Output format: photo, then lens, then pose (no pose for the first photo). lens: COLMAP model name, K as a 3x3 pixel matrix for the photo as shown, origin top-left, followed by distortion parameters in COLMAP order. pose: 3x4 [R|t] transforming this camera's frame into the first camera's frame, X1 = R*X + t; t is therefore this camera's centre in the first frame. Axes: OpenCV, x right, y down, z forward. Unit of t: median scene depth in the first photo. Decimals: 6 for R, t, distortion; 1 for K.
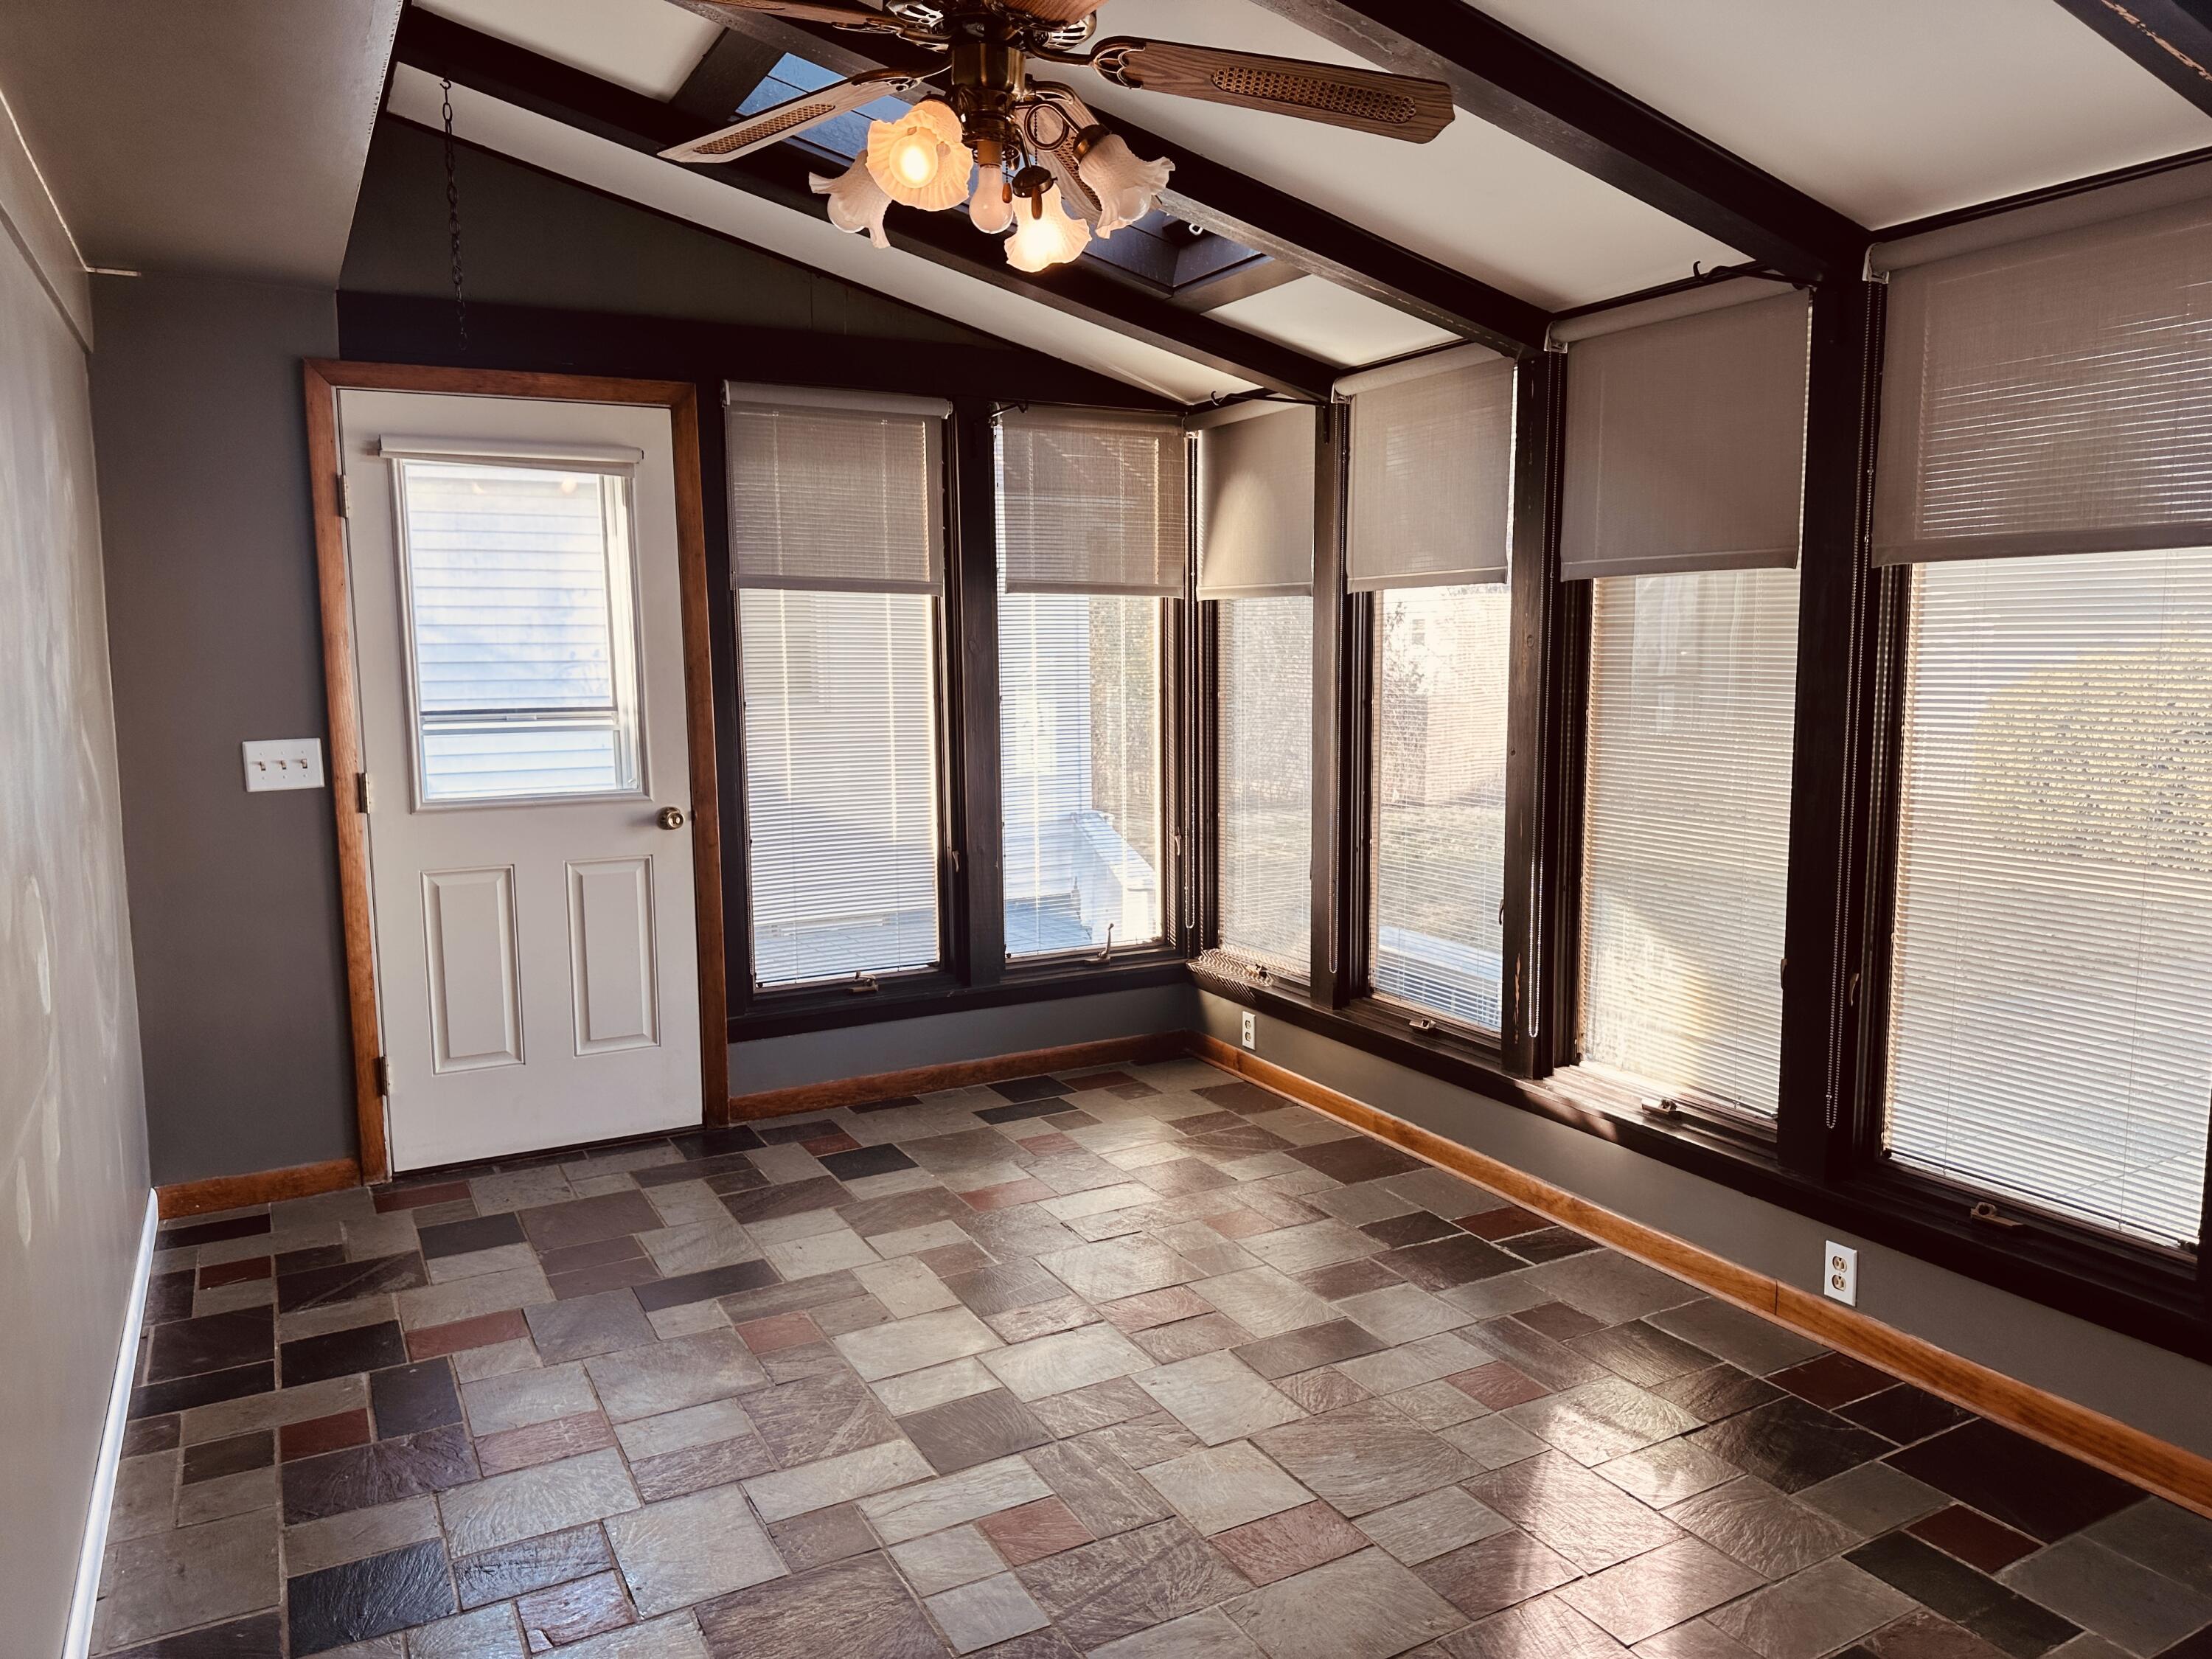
lens RADIAL K [[1543.3, 0, 1170.5], [0, 1543.3, 800.6], [0, 0, 1]] dist [0.060499, -0.065469]
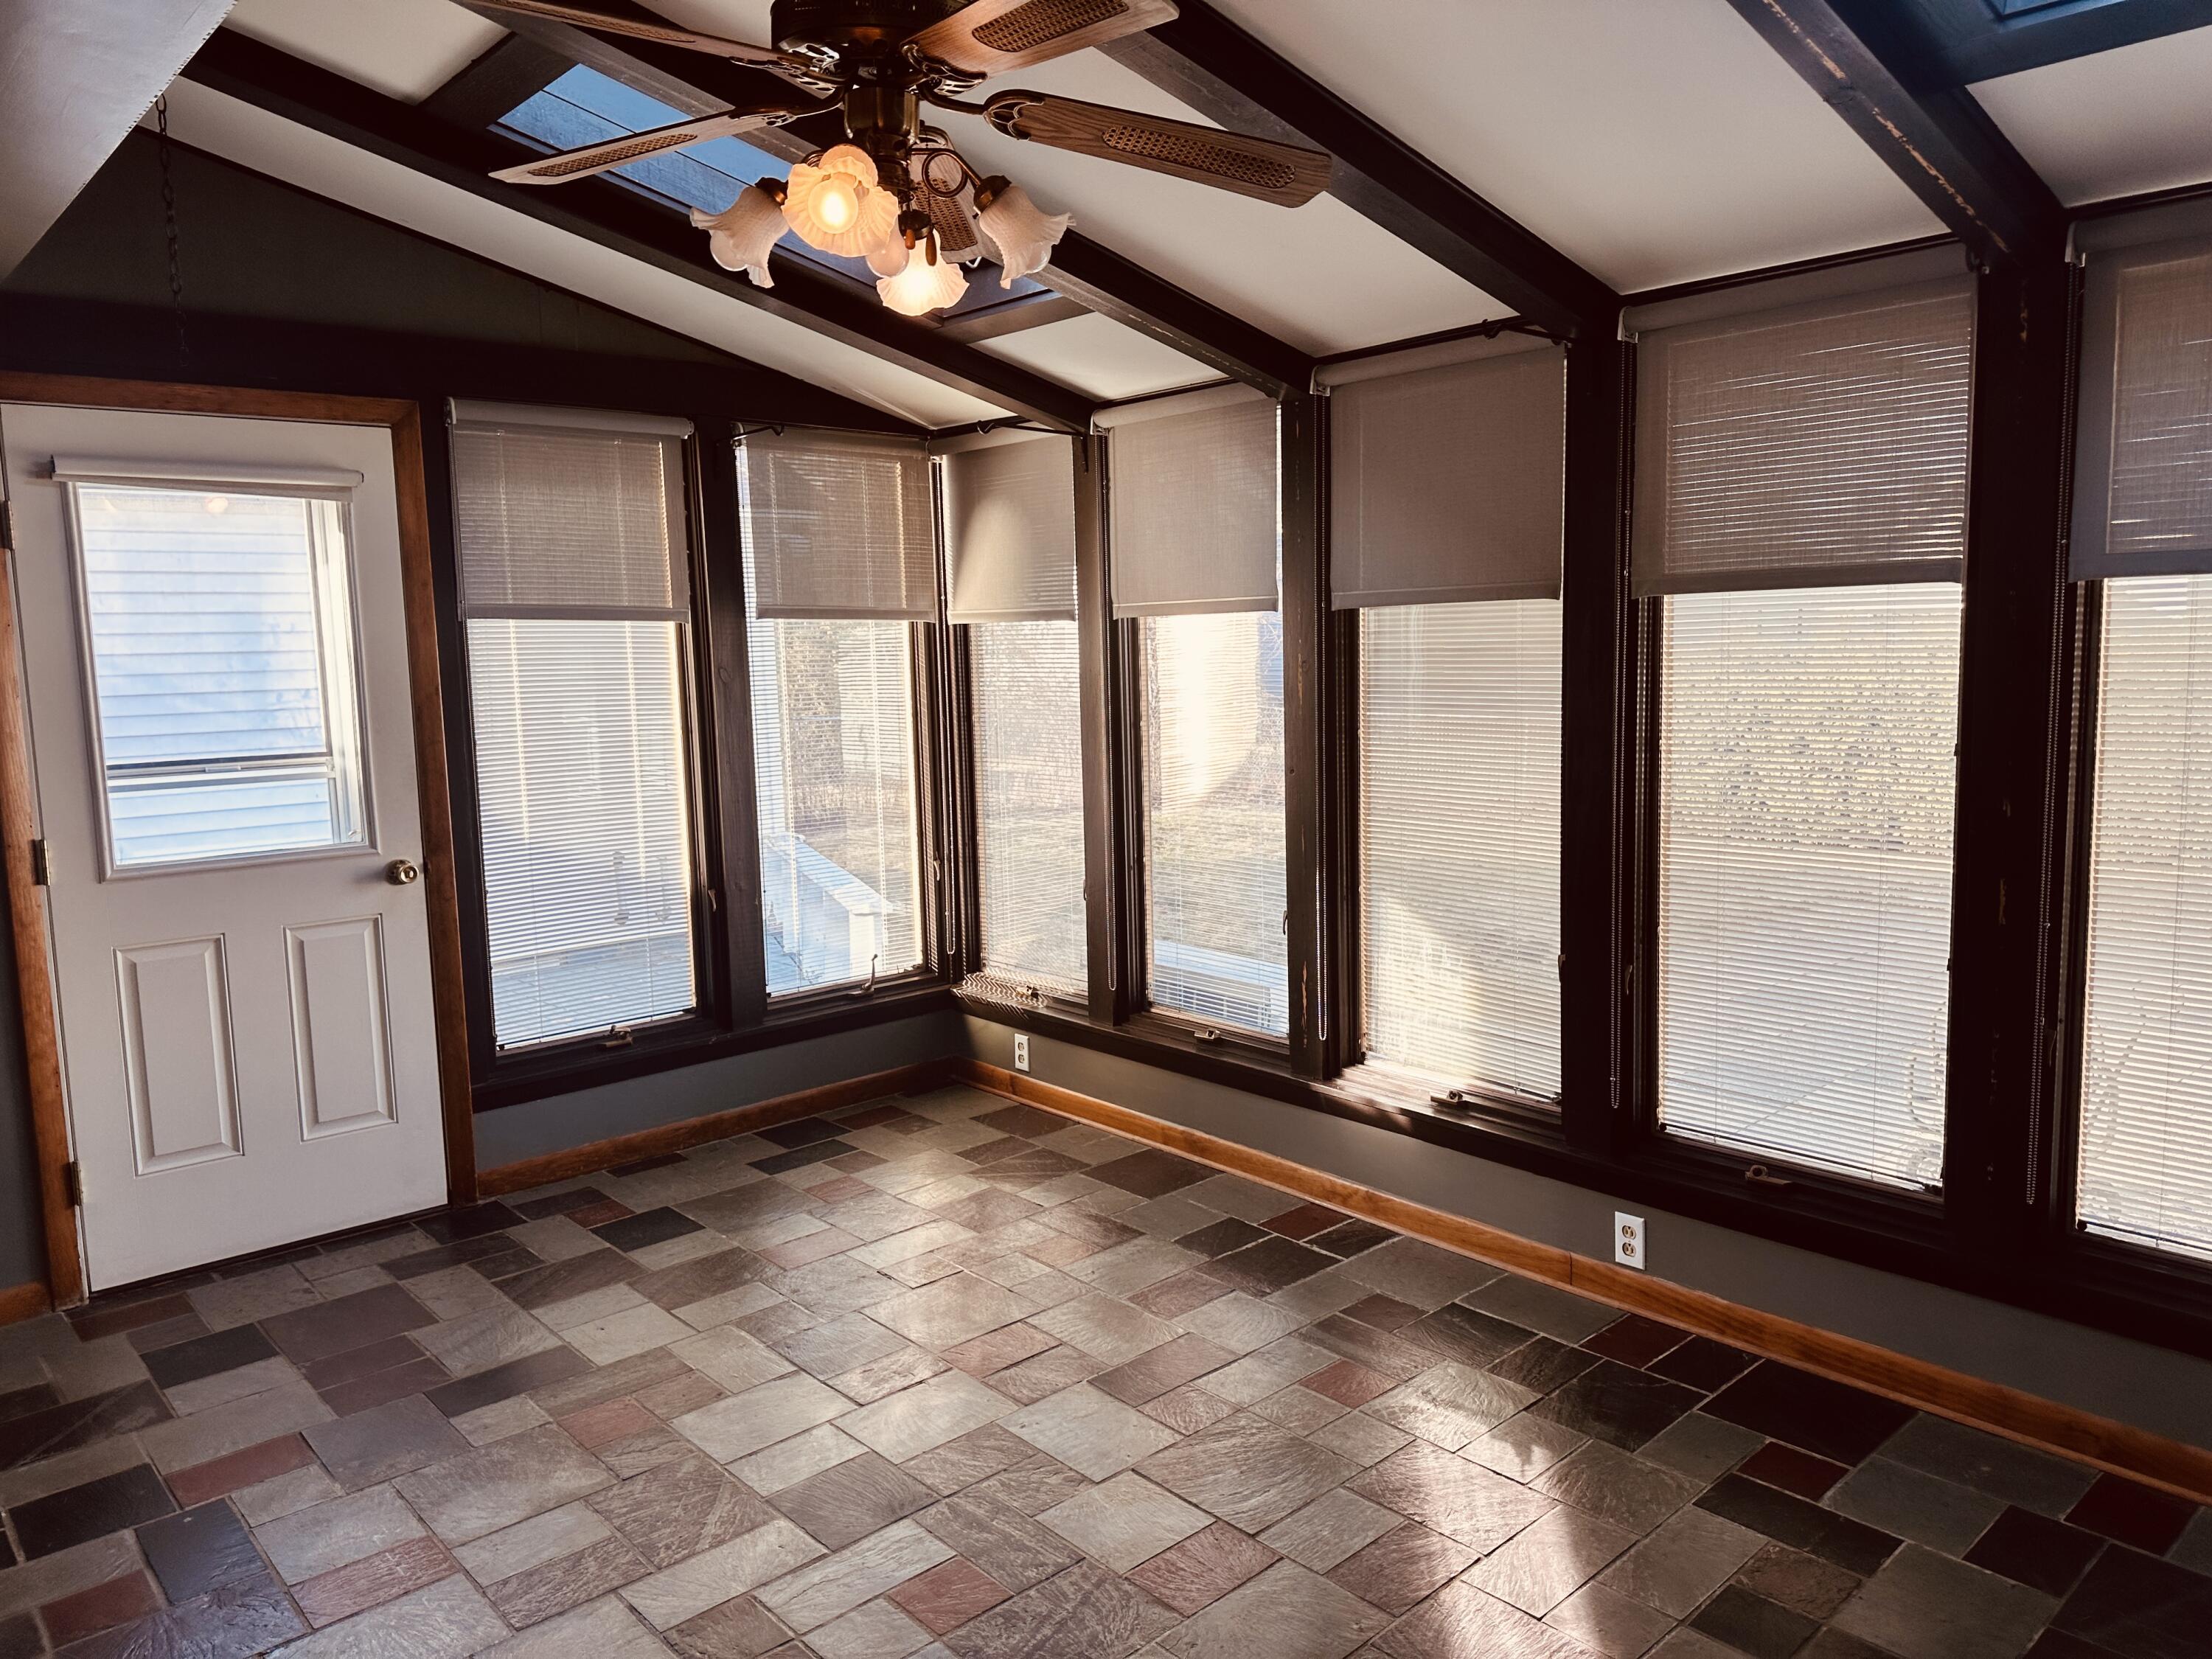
lens RADIAL K [[1543.3, 0, 1091.6], [0, 1543.3, 771.0], [0, 0, 1]] dist [0.060499, -0.065469]
pose [[0.972986, -0.035090, 0.228180, -0.153260], [0.038895, 0.999169, -0.012197, -0.024104], [-0.227562, 0.020742, 0.973543, 0.012502]]
